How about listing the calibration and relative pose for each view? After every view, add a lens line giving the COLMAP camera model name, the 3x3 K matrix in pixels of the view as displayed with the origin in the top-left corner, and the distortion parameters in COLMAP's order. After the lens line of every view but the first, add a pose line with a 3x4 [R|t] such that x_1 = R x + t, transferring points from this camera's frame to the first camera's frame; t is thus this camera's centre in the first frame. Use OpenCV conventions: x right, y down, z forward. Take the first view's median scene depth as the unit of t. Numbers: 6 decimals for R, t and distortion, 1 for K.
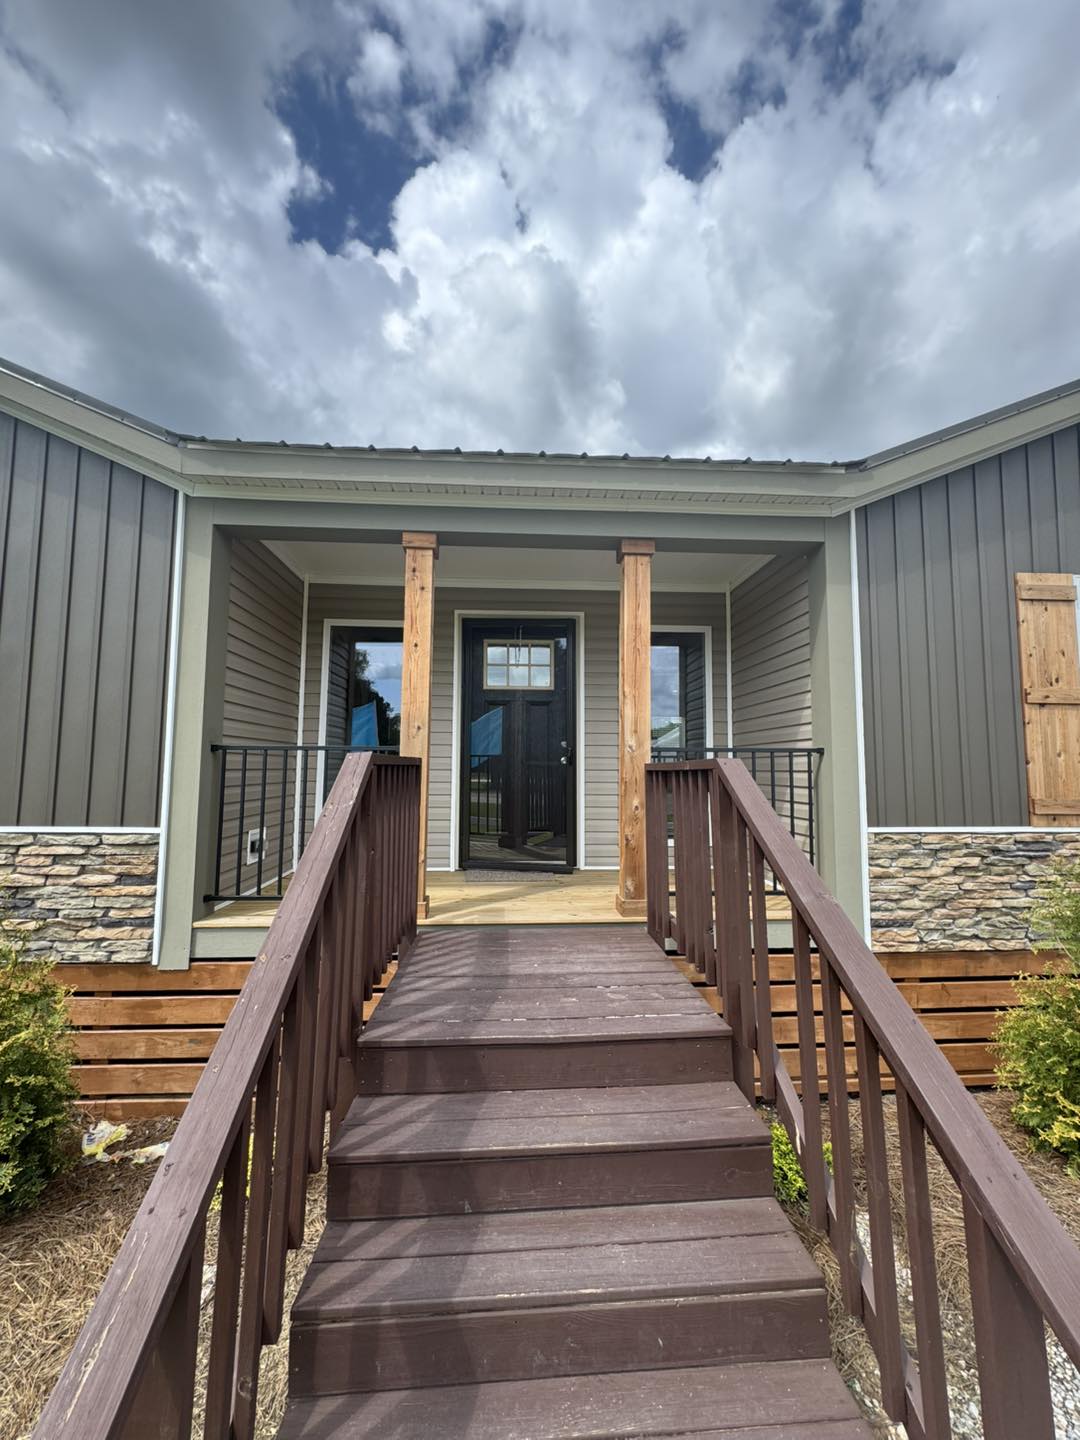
lens RADIAL K [[574.1, 0, 540.6], [0, 574.1, 718.7], [0, 0, 1]] dist [0.001221, 0.000990]
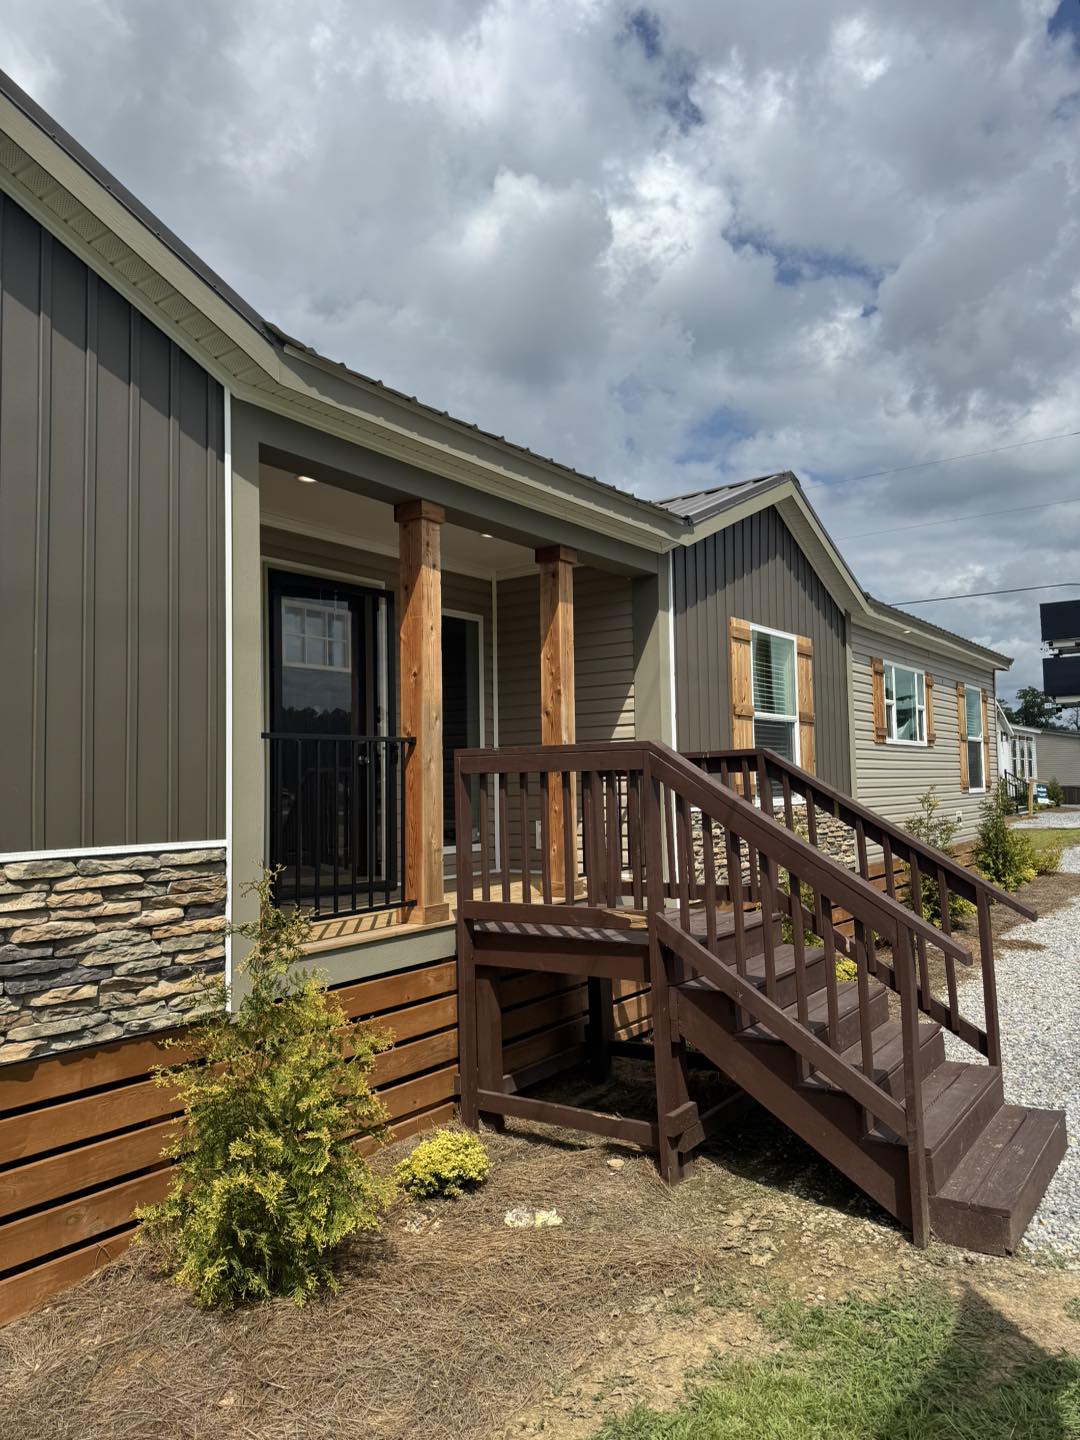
lens RADIAL K [[1012.6, 0, 537.3], [0, 1012.6, 719.9], [0, 0, 1]] dist [0.027475, -0.008316]
pose [[0.627167, 0.031368, 0.778253, -1.471938], [-0.039152, 0.999195, -0.008722, 0.027978], [-0.777901, -0.025000, 0.627890, -0.157198]]
